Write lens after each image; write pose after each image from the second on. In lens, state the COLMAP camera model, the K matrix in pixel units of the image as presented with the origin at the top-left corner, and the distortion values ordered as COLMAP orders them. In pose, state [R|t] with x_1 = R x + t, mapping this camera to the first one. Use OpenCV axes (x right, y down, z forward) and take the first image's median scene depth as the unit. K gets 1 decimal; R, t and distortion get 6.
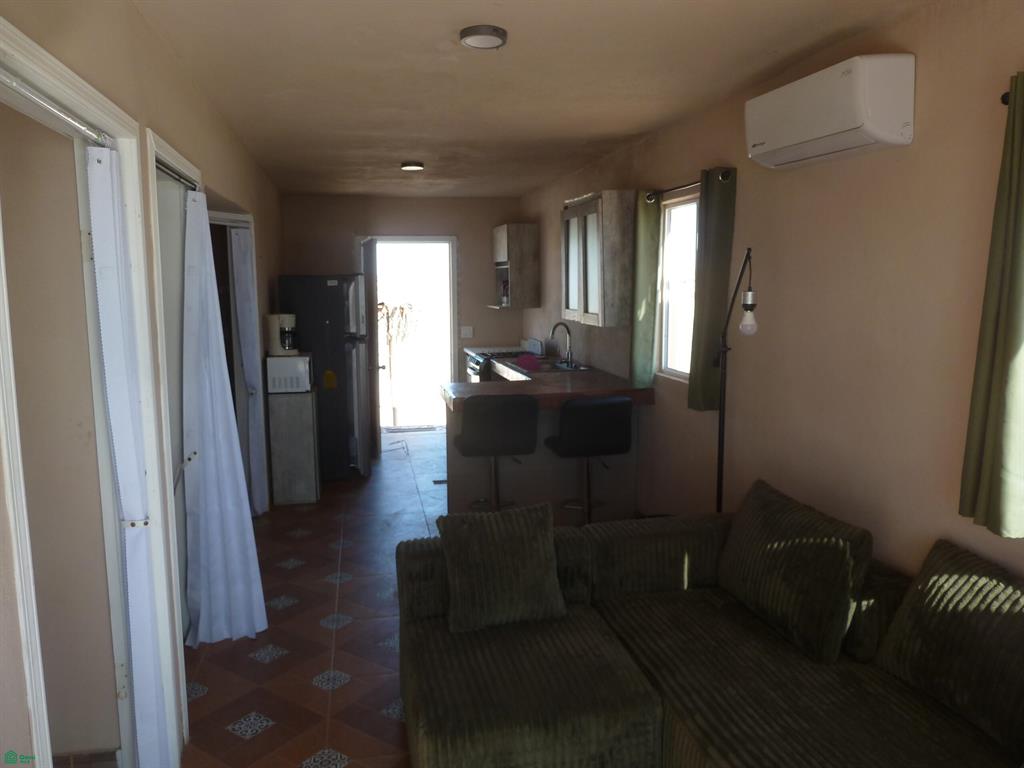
lens RADIAL K [[759.8, 0, 511.2], [0, 759.8, 382.8], [0, 0, 1]] dist [-0.035538, 0.012069]
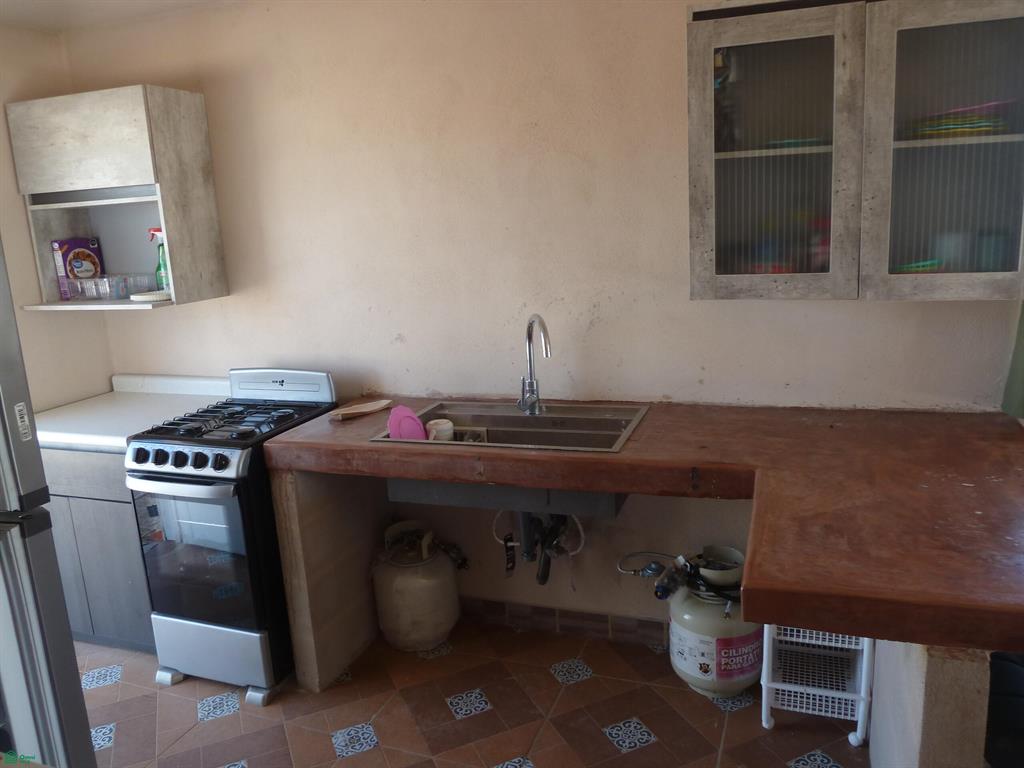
lens RADIAL K [[759.8, 0, 515.6], [0, 759.8, 373.6], [0, 0, 1]] dist [-0.035538, 0.012069]
pose [[0.530847, -0.193101, 0.825175, -0.318089], [0.161161, 0.978928, 0.125404, -0.110006], [-0.832003, 0.066415, 0.550781, 0.841913]]
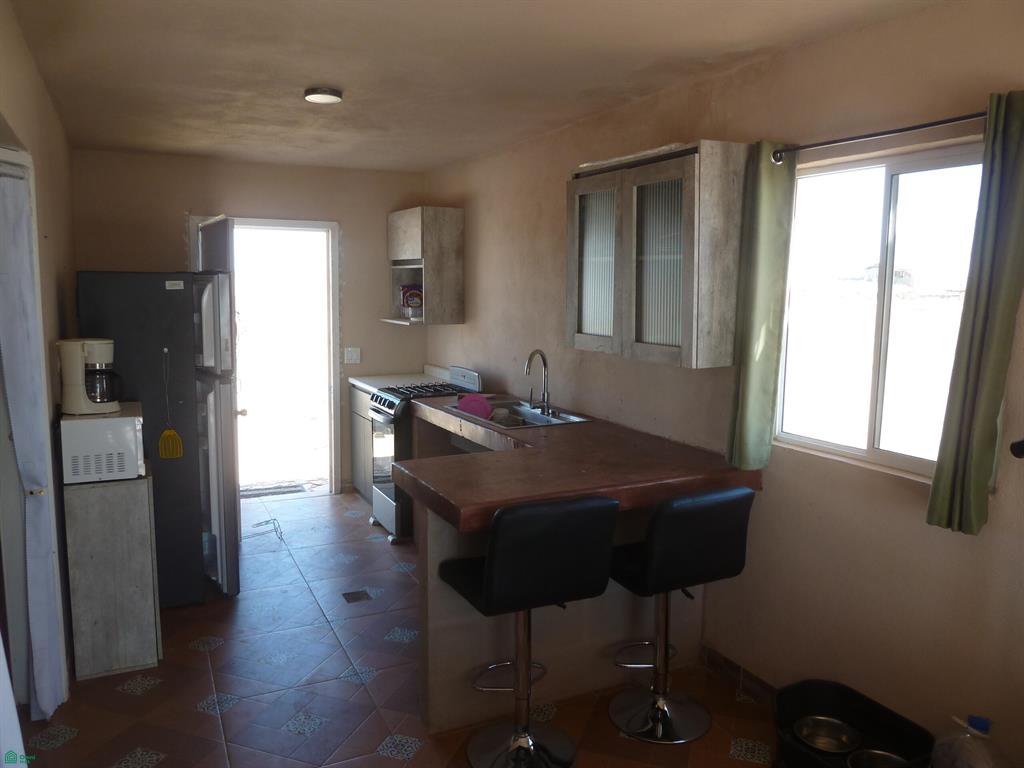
lens RADIAL K [[759.8, 0, 509.5], [0, 759.8, 379.1], [0, 0, 1]] dist [-0.035538, 0.012069]
pose [[0.966030, -0.012446, 0.258131, -0.145084], [0.014992, 0.999856, -0.007899, -0.052290], [-0.257995, 0.011501, 0.966078, 0.381051]]
